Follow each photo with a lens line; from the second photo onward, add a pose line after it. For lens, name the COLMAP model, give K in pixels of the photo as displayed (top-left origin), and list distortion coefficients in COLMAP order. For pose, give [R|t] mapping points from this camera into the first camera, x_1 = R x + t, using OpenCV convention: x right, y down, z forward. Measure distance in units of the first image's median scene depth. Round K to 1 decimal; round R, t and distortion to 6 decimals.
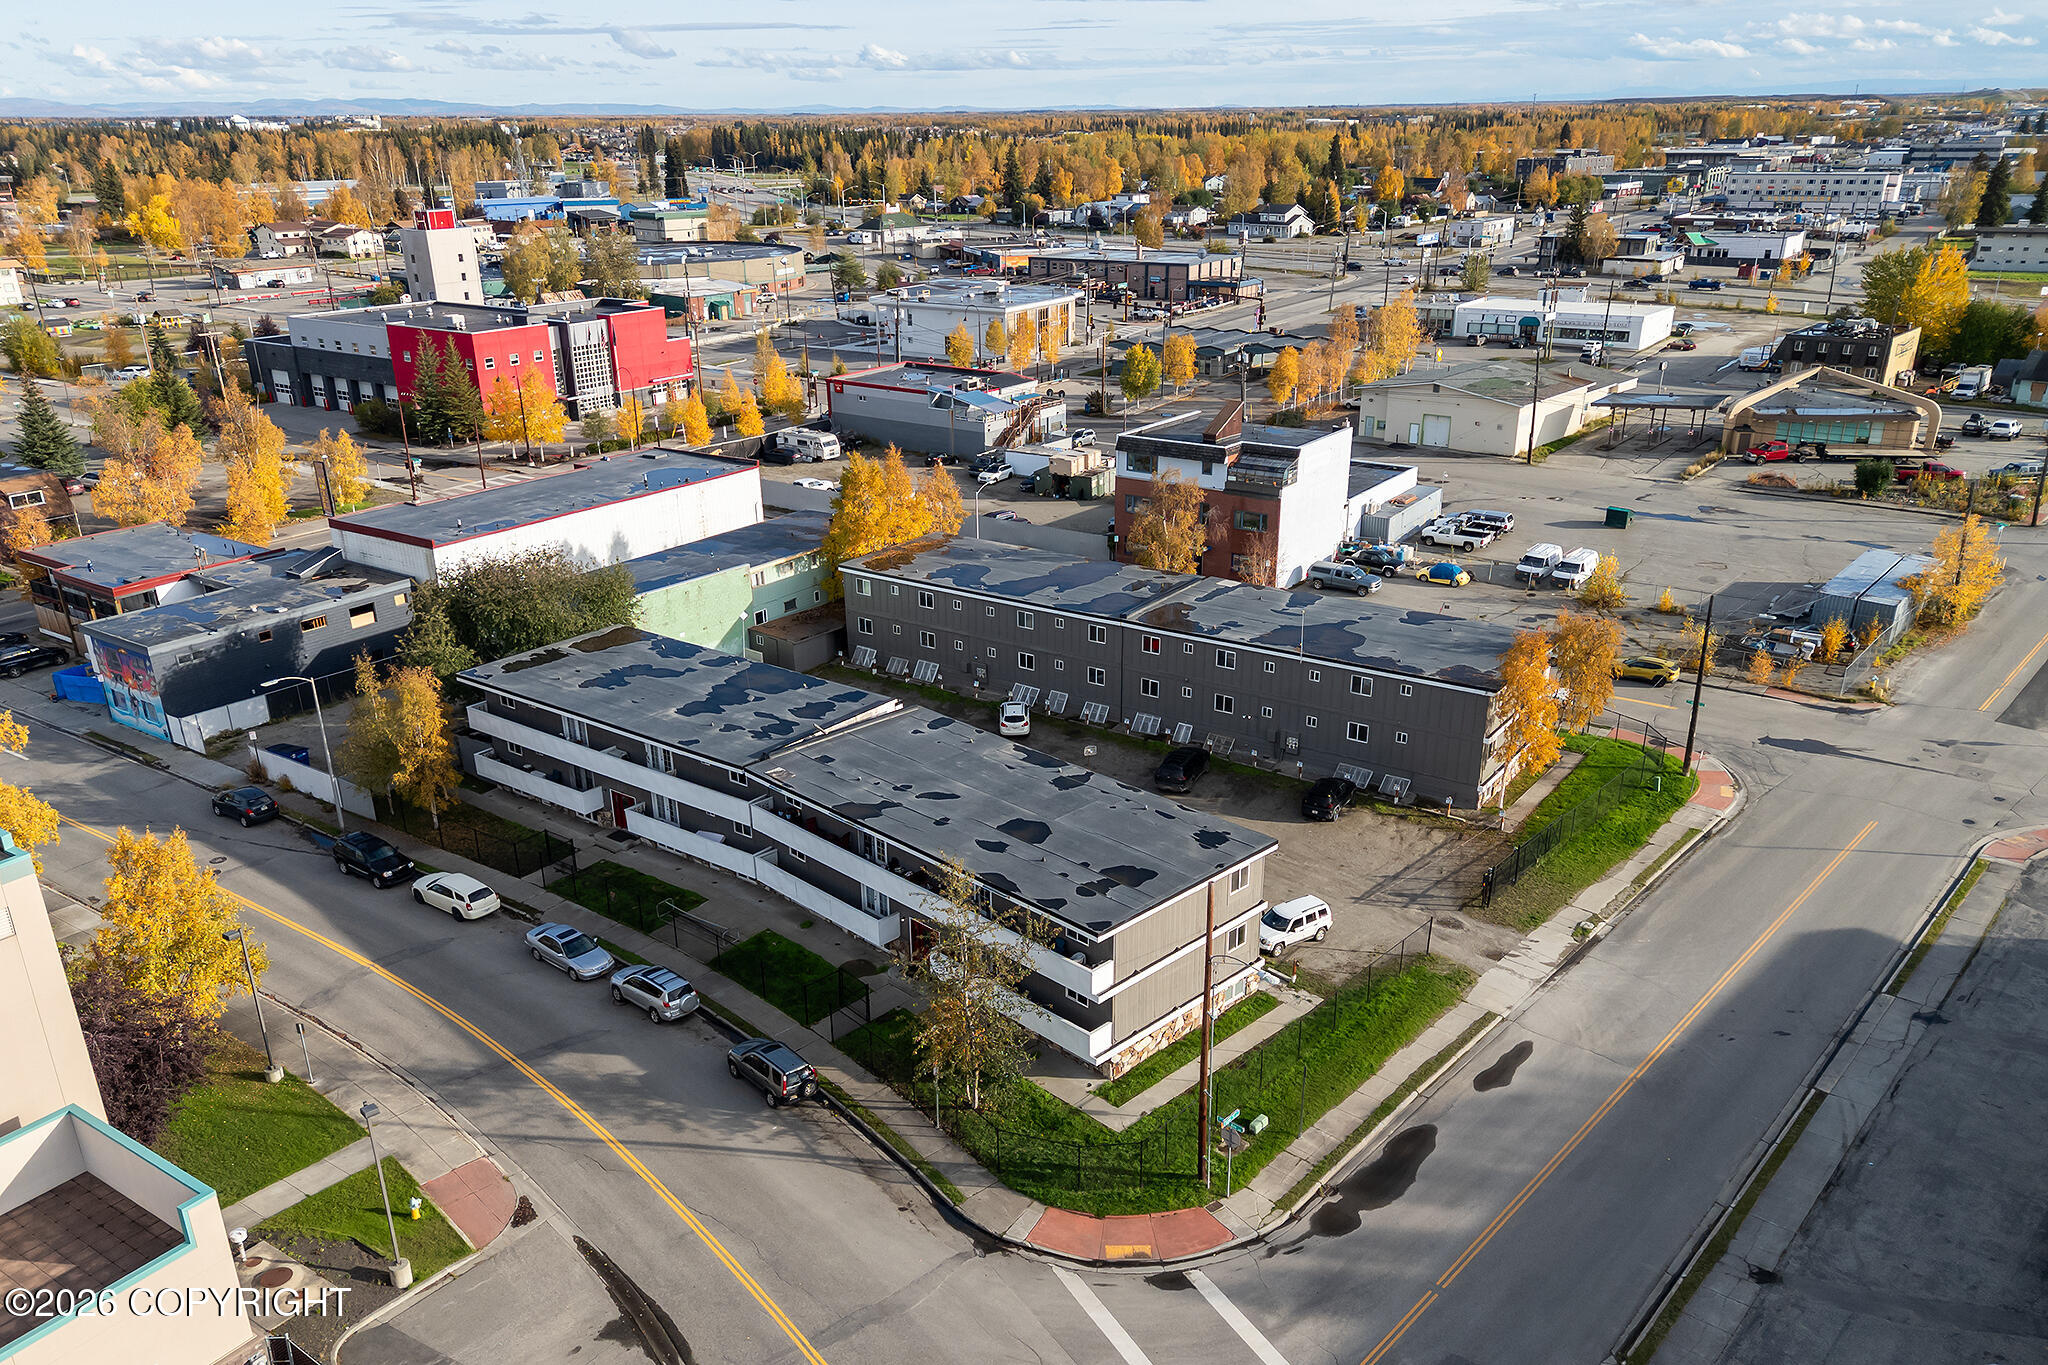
lens RADIAL K [[1529.9, 0, 1024.0], [0, 1529.9, 682.5], [0, 0, 1]] dist [0.067773, -0.059495]
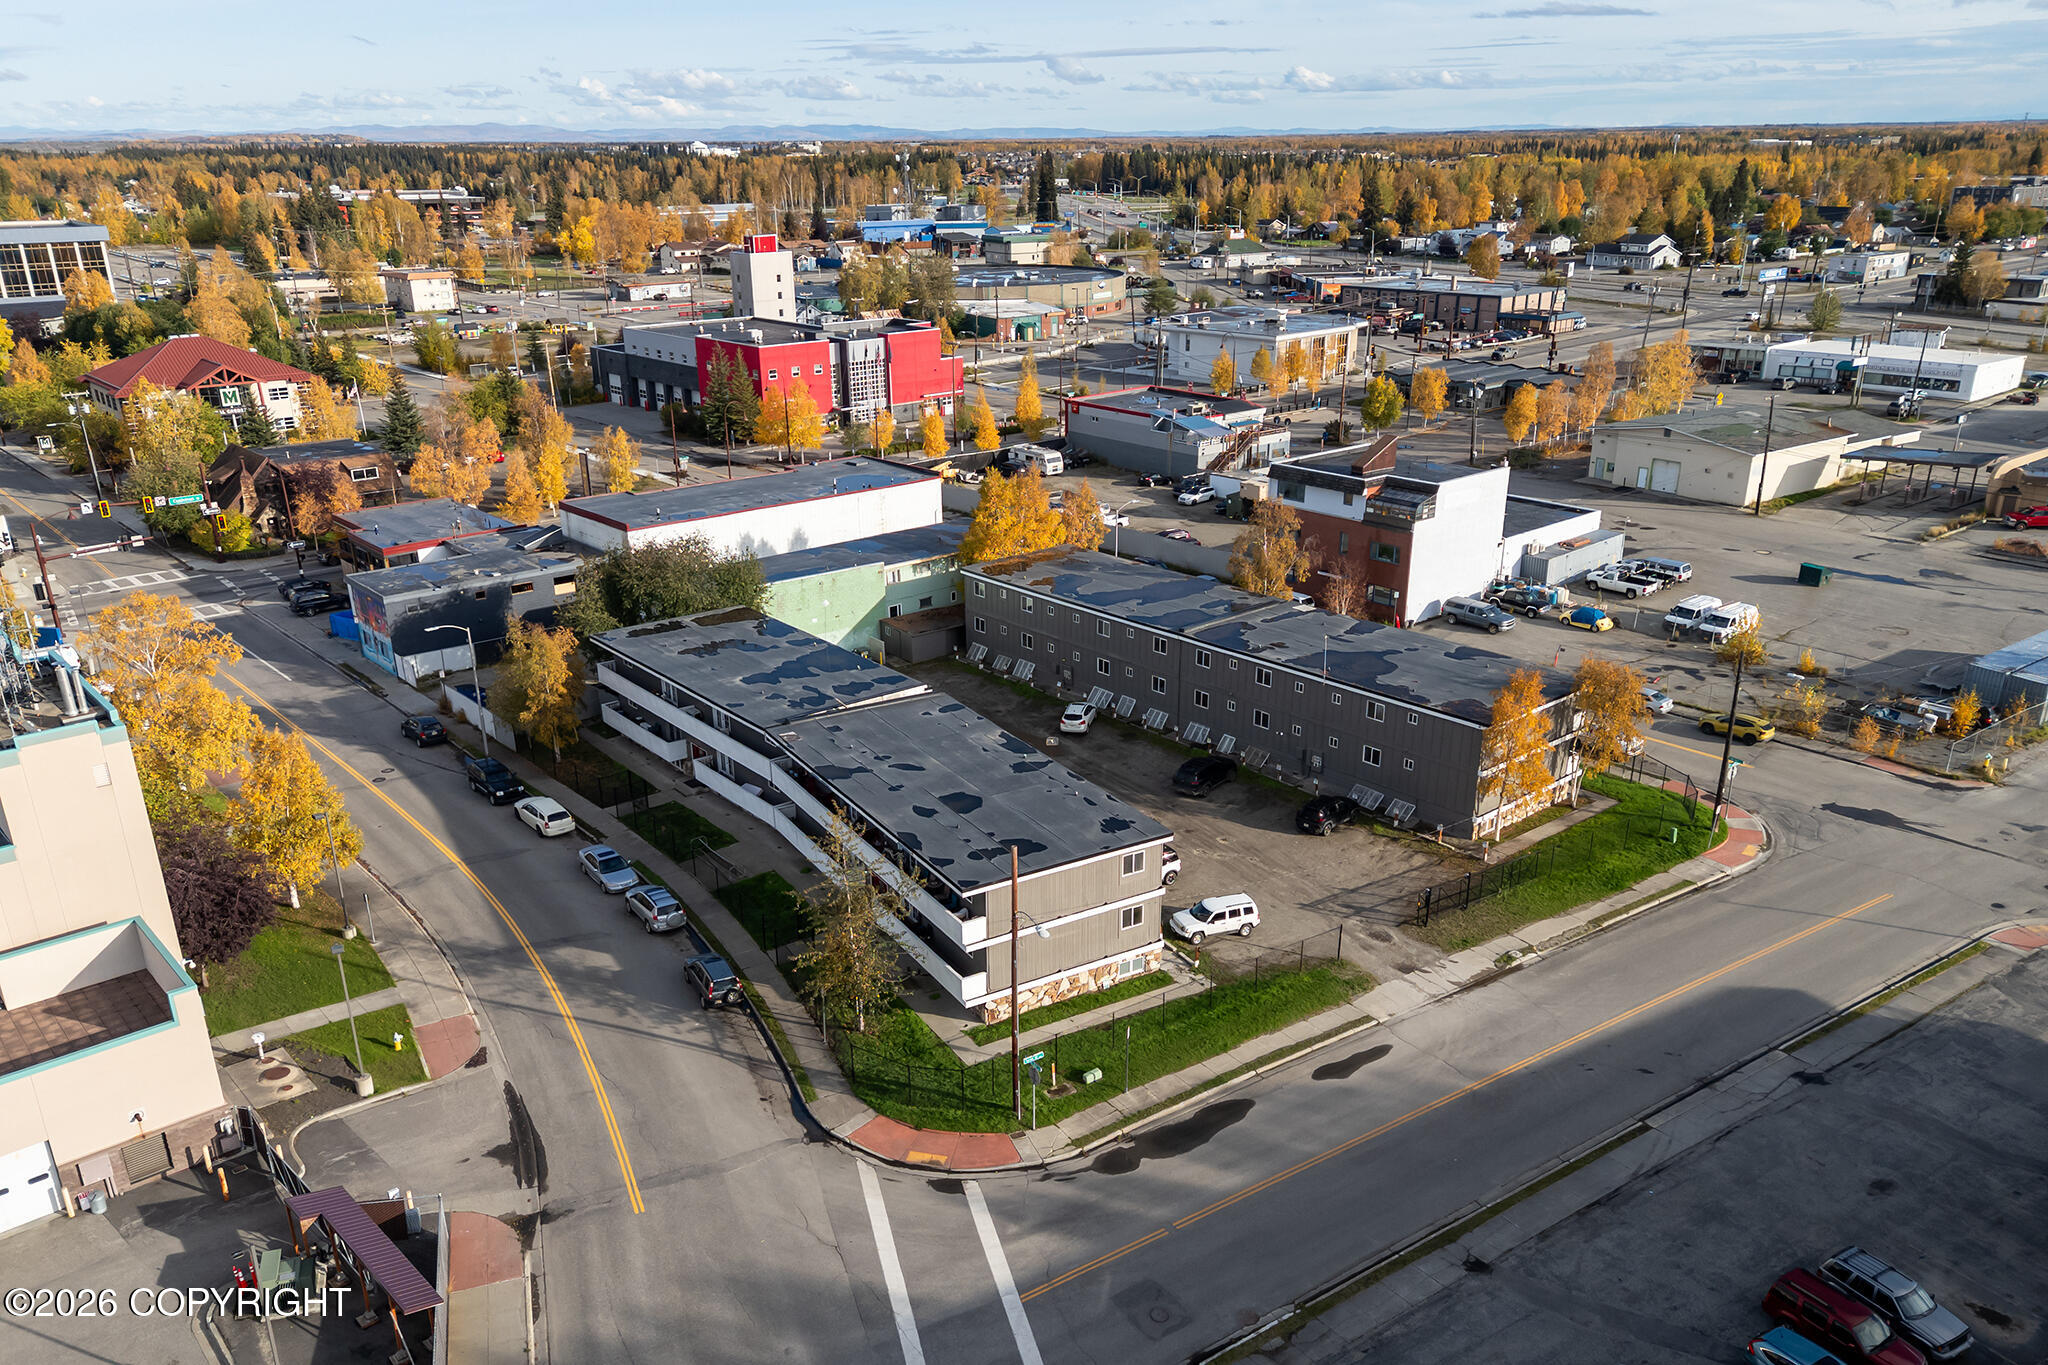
lens RADIAL K [[1529.9, 0, 1024.0], [0, 1529.9, 682.5], [0, 0, 1]] dist [0.067773, -0.059495]
pose [[0.970247, 0.081653, -0.227932, 0.186701], [-0.084680, 0.996402, -0.003519, 0.005514], [0.226824, 0.022716, 0.973671, -0.057846]]
